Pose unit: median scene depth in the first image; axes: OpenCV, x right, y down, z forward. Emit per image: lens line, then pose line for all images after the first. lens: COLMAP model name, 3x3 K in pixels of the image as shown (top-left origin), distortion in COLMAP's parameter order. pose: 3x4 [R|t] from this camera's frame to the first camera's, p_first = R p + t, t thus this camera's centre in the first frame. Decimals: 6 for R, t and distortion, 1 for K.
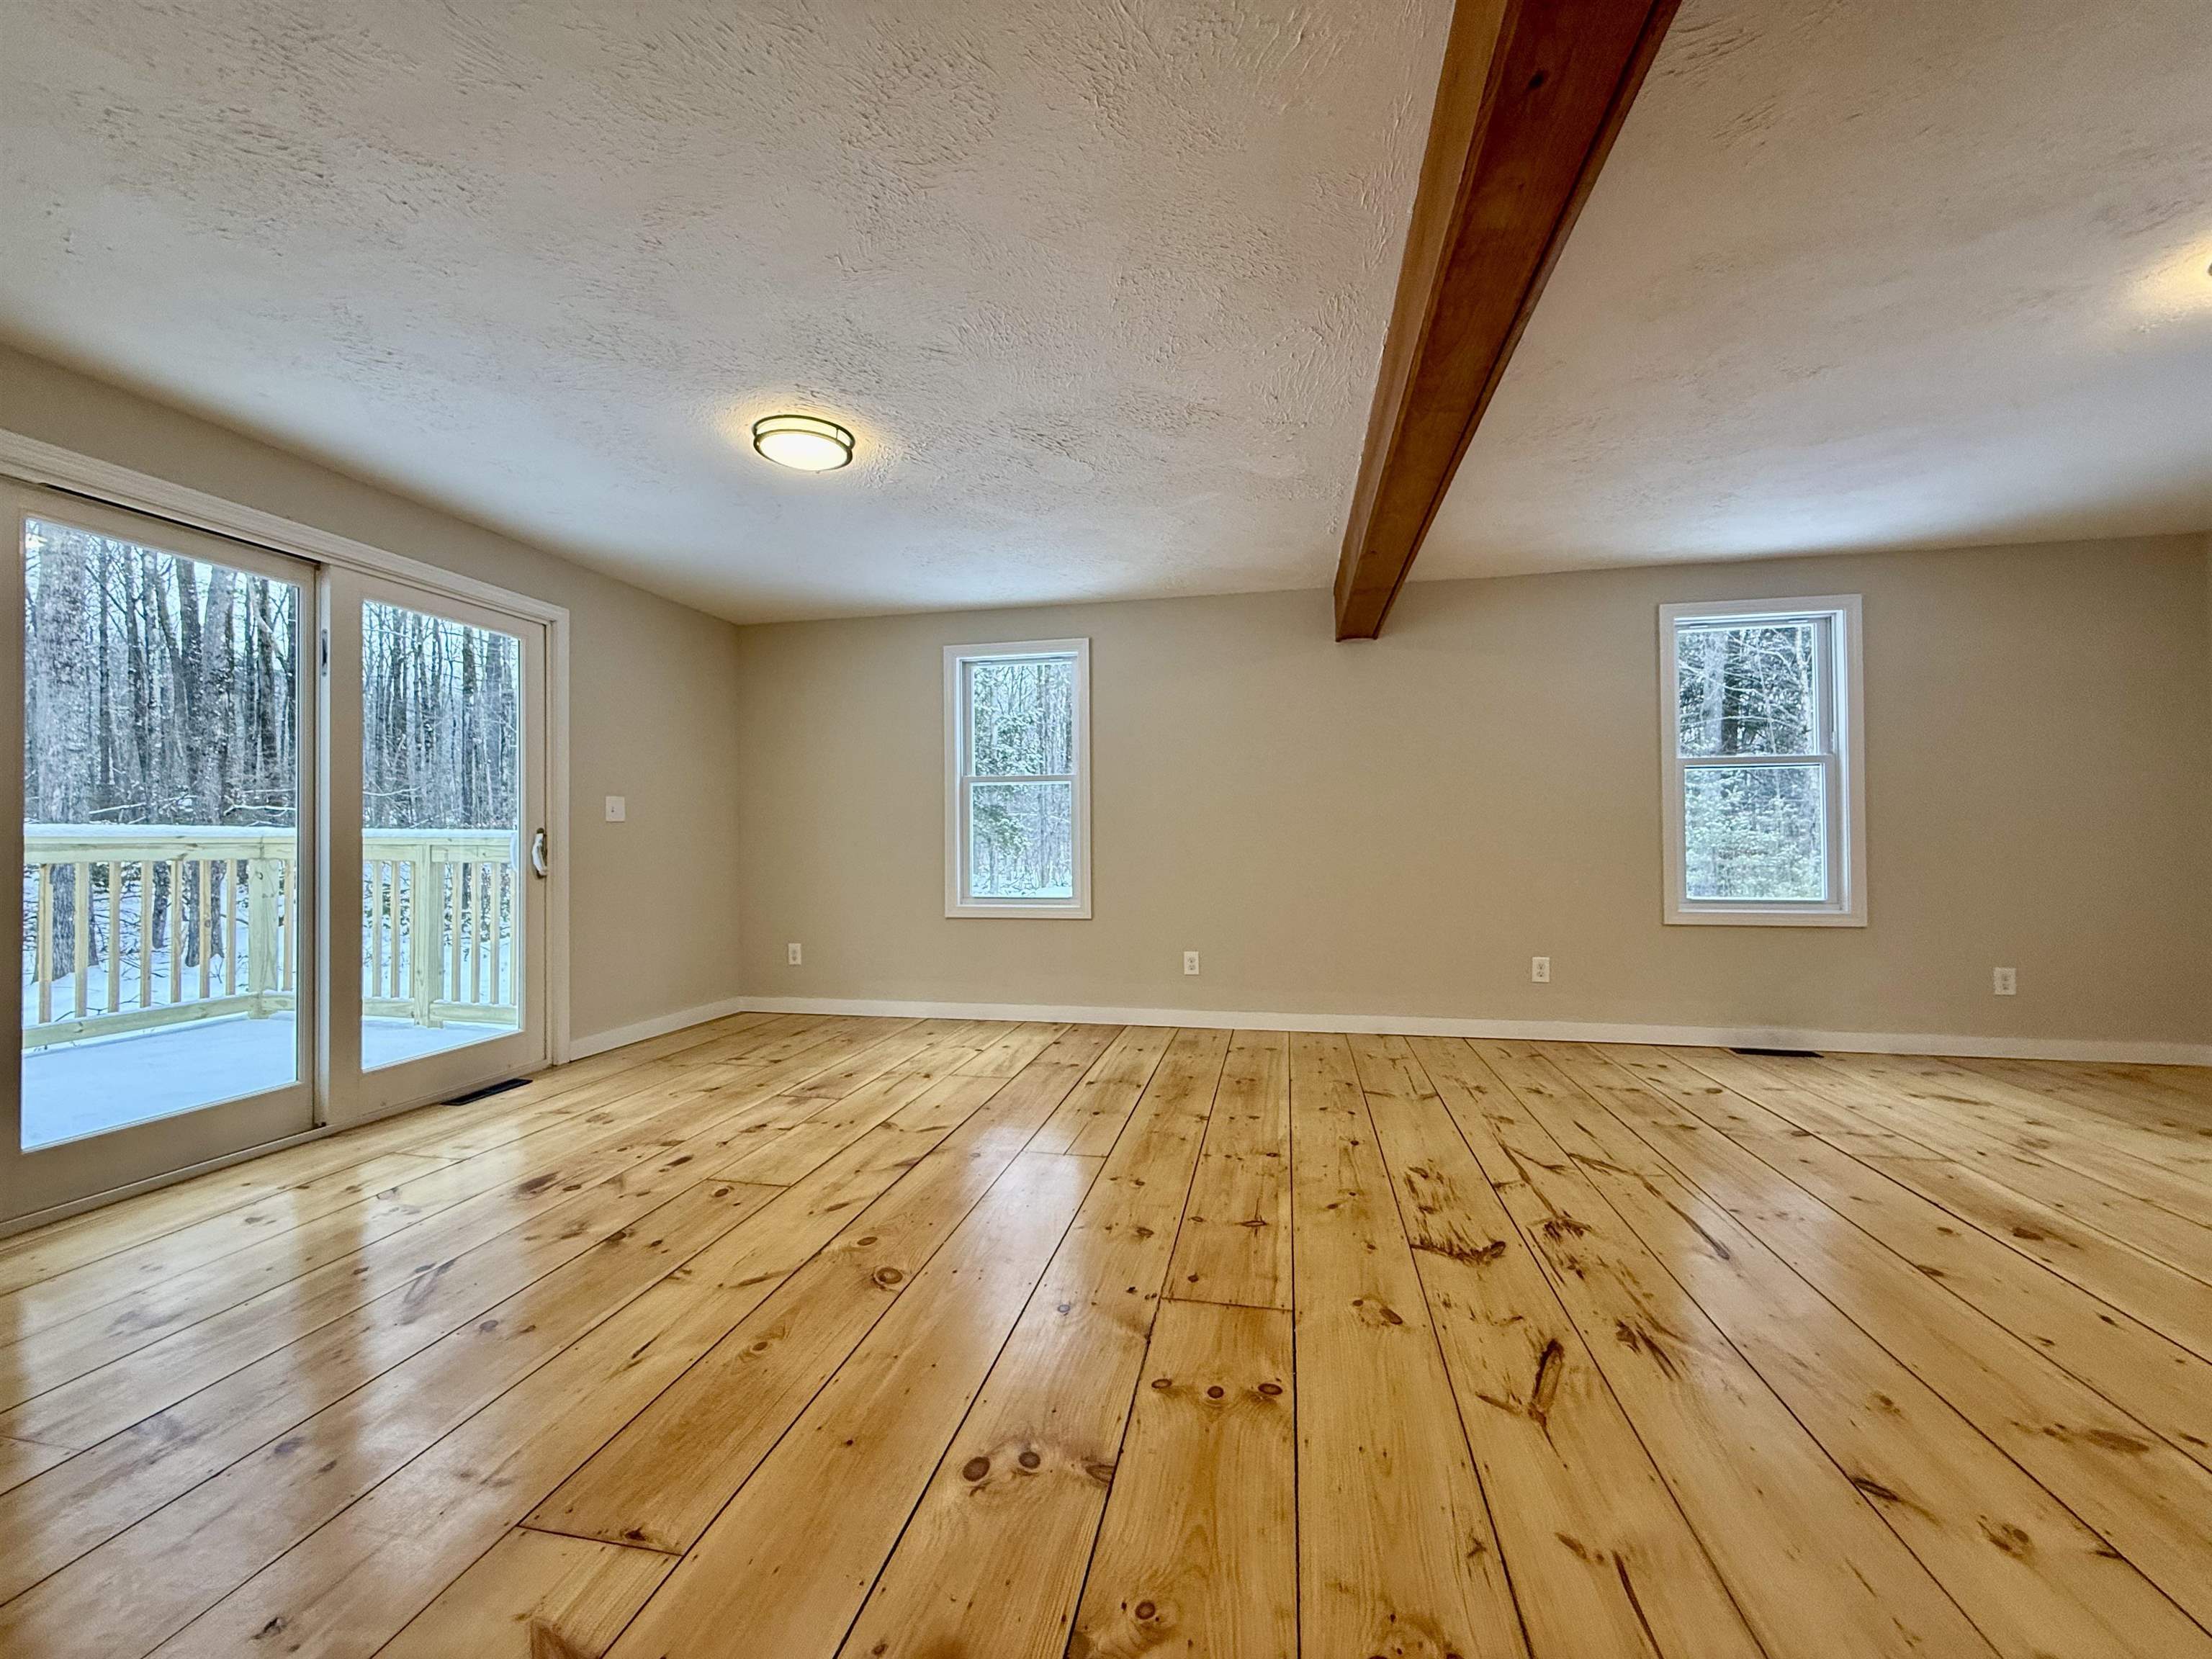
lens RADIAL K [[880.9, 0, 1101.5], [0, 880.9, 825.8], [0, 0, 1]] dist [-0.000635, 0.000329]
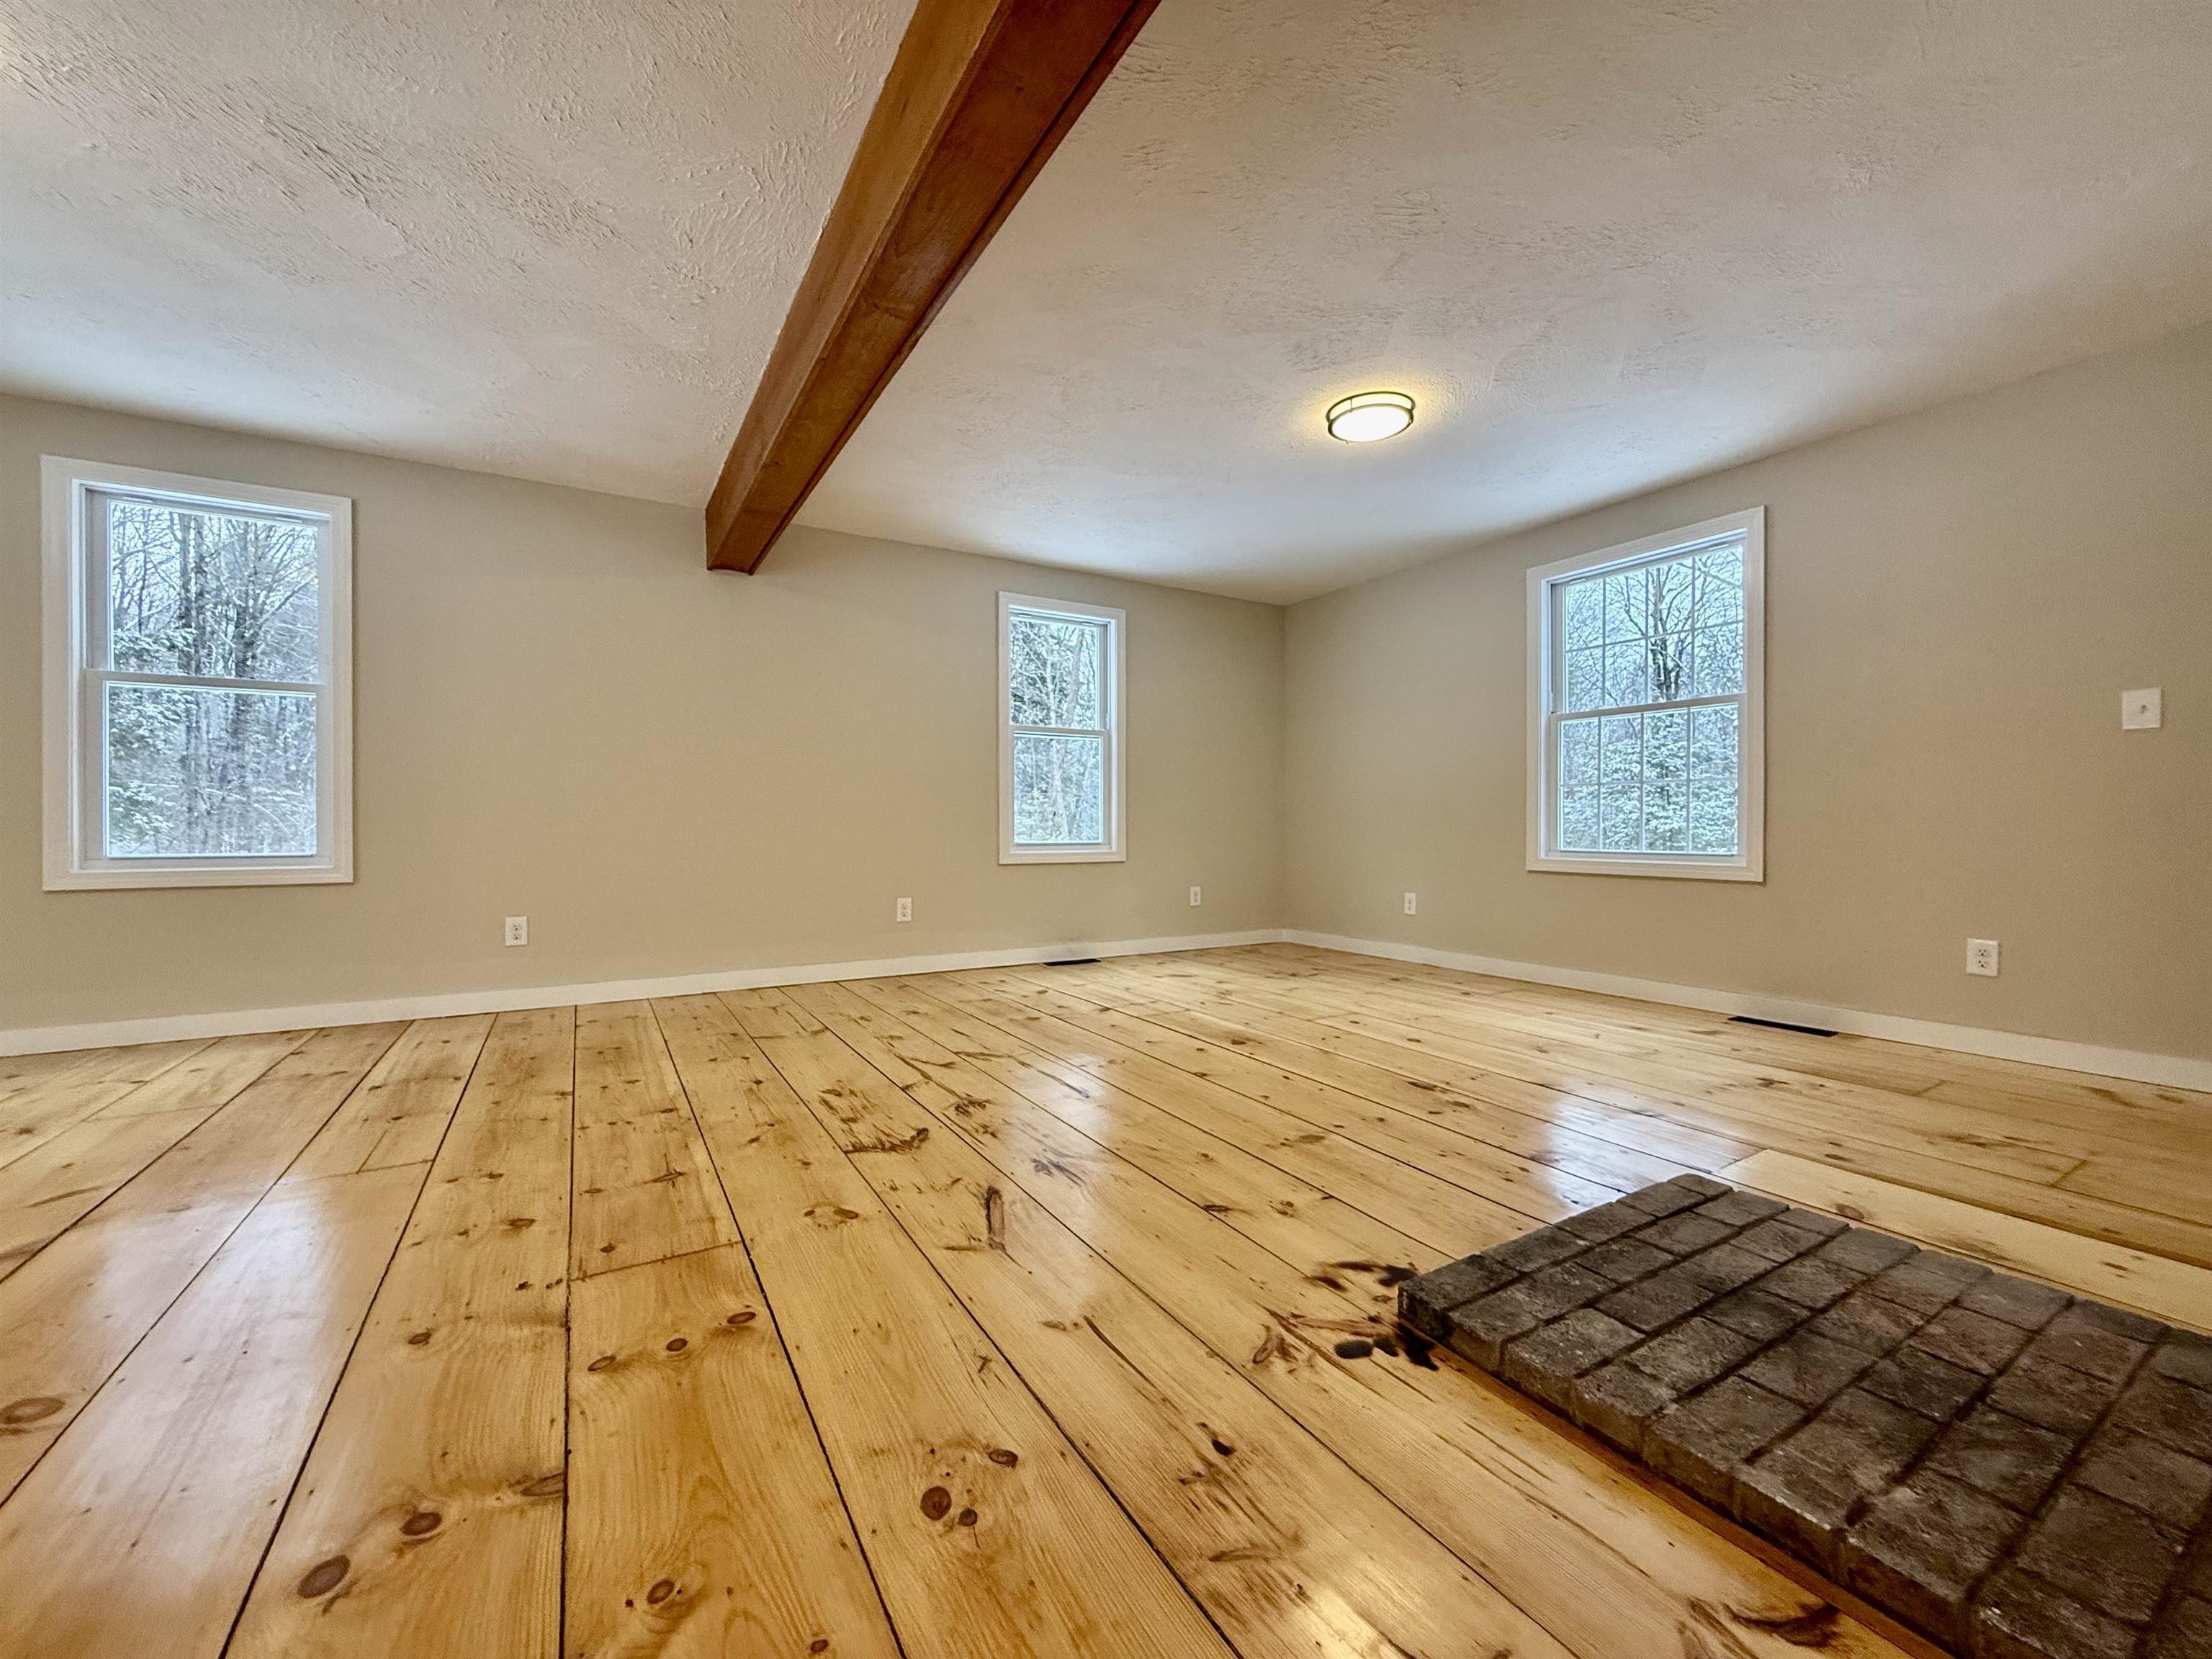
lens RADIAL K [[880.9, 0, 1101.5], [0, 880.9, 825.8], [0, 0, 1]] dist [-0.000635, 0.000329]
pose [[0.737716, 0.005670, 0.675088, -0.094160], [-0.013435, 0.999890, 0.006283, 0.089404], [-0.674978, -0.013705, 0.737711, 0.072657]]
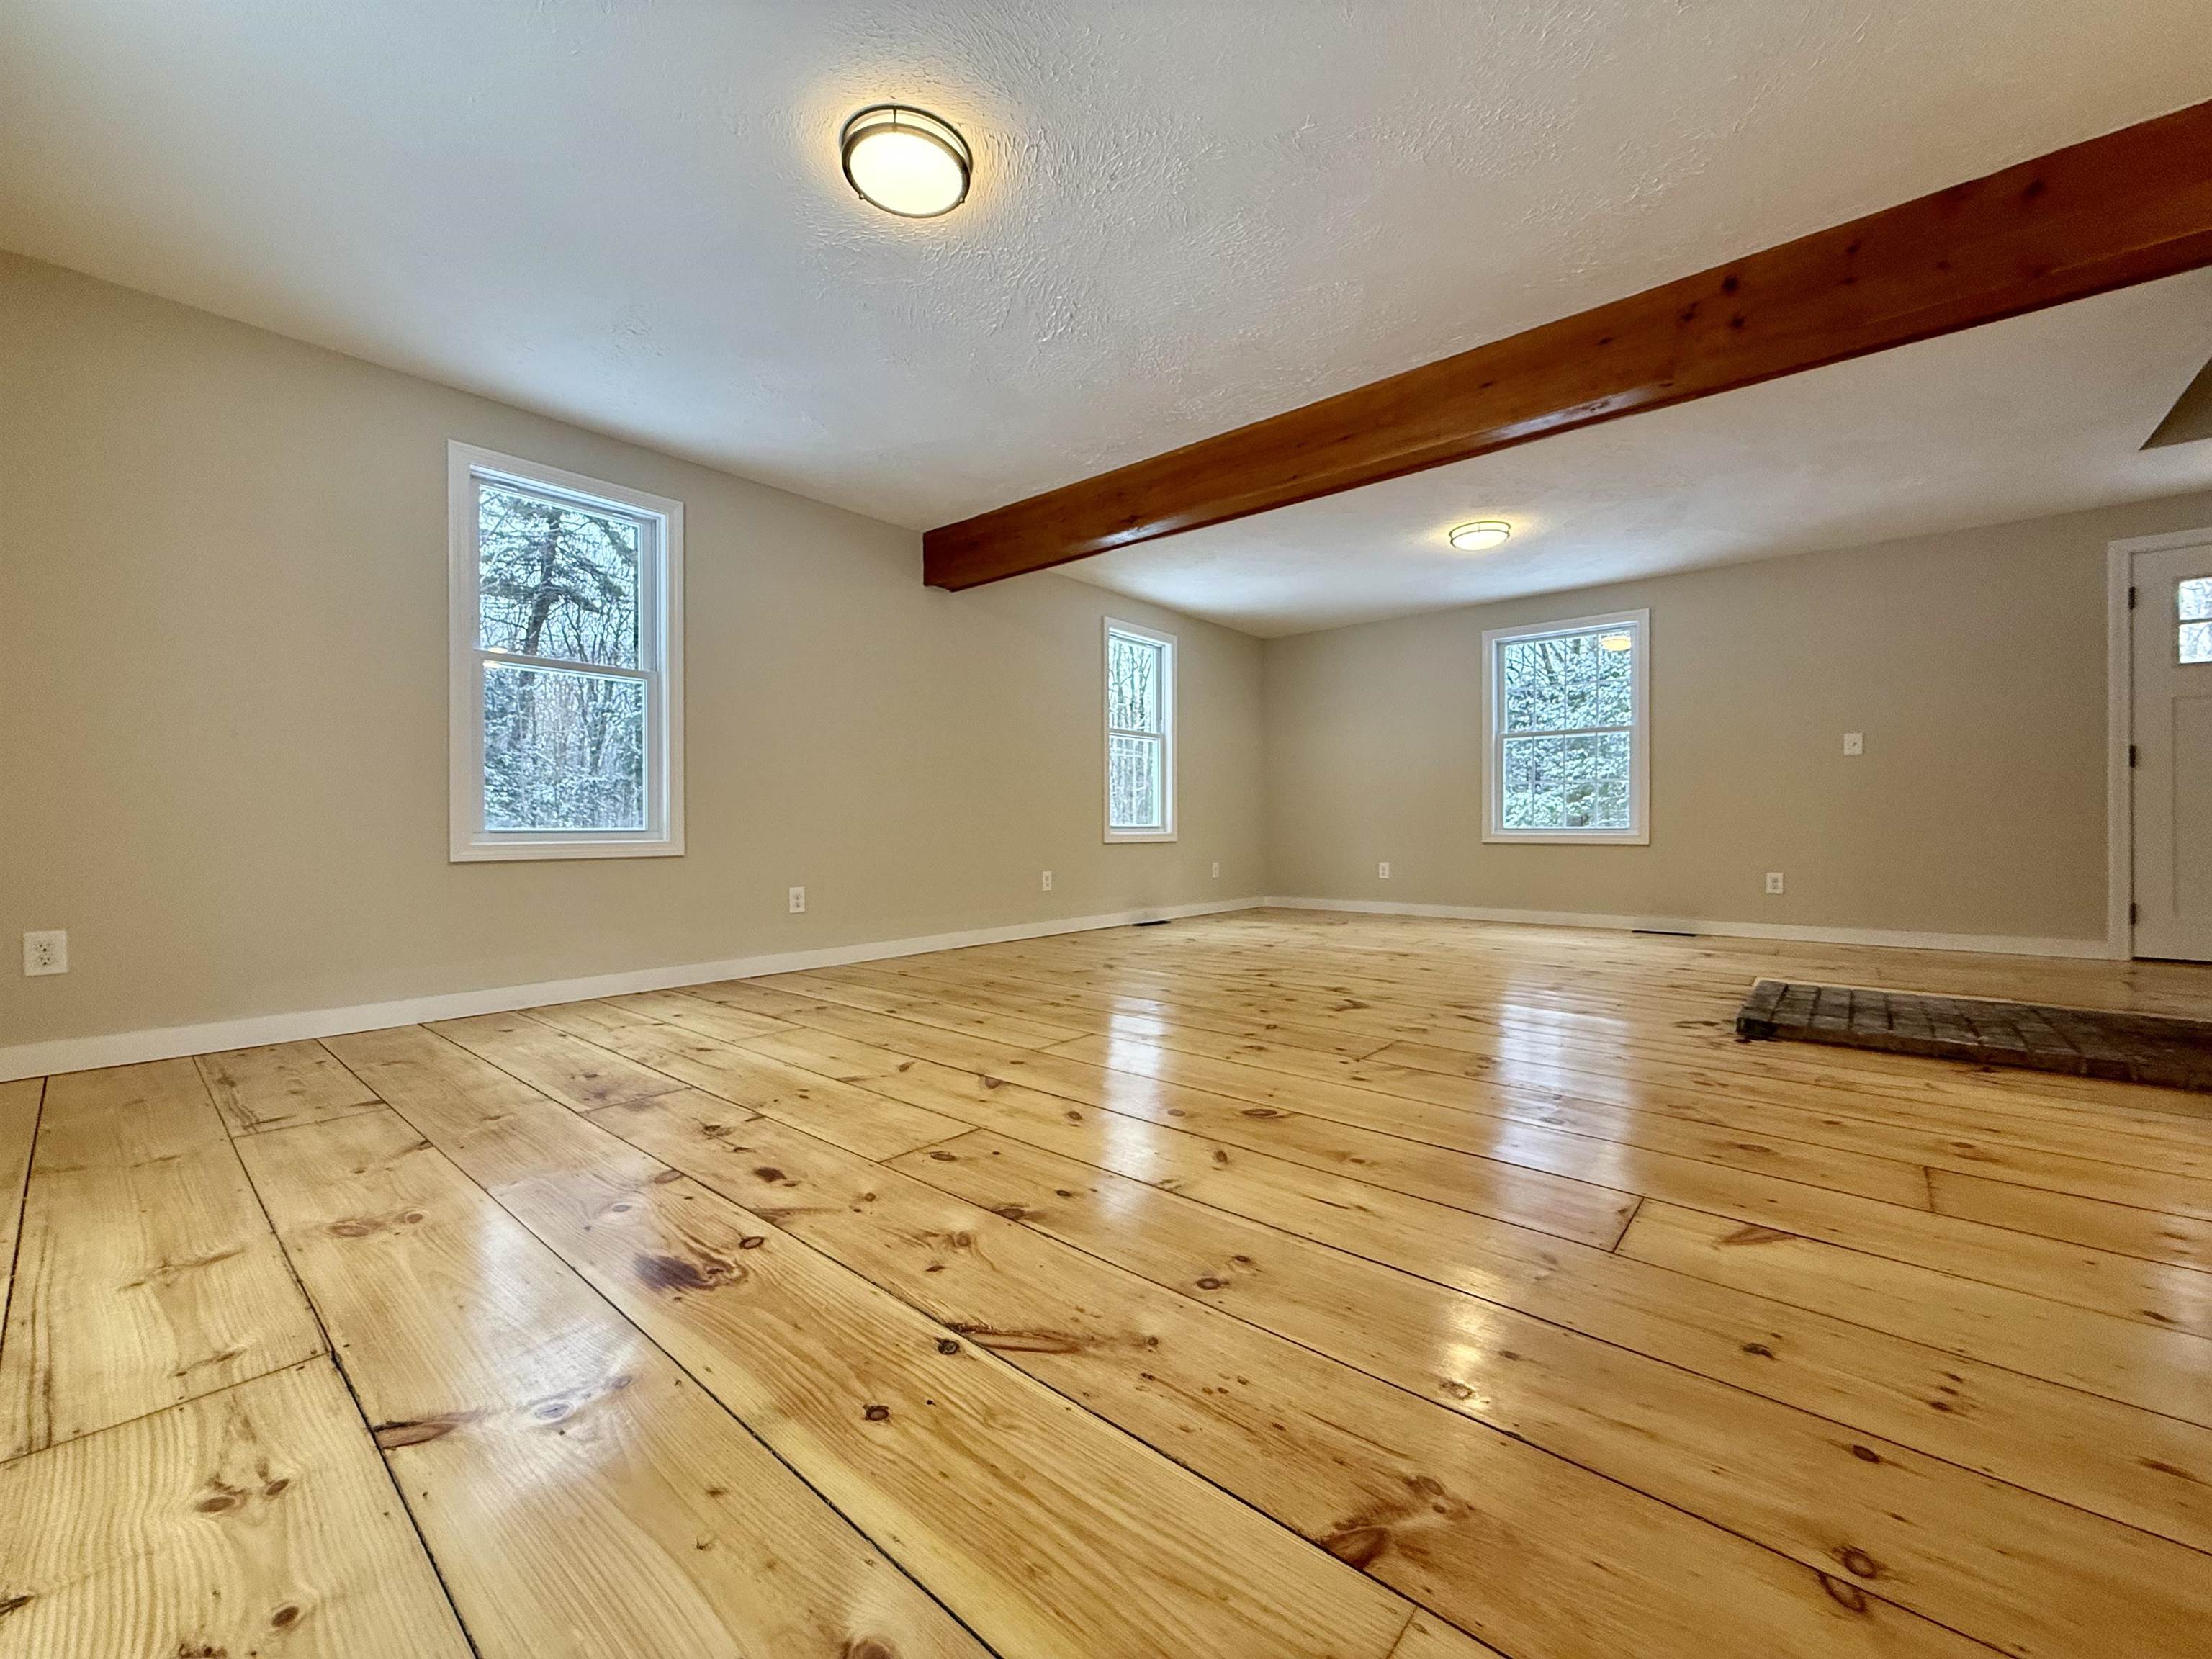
lens RADIAL K [[880.9, 0, 1101.5], [0, 880.9, 825.8], [0, 0, 1]] dist [-0.000635, 0.000329]
pose [[0.483658, 0.005904, 0.875237, -1.046563], [-0.012698, 0.999919, 0.000272, 0.145819], [-0.875165, -0.011245, 0.483694, 0.557766]]
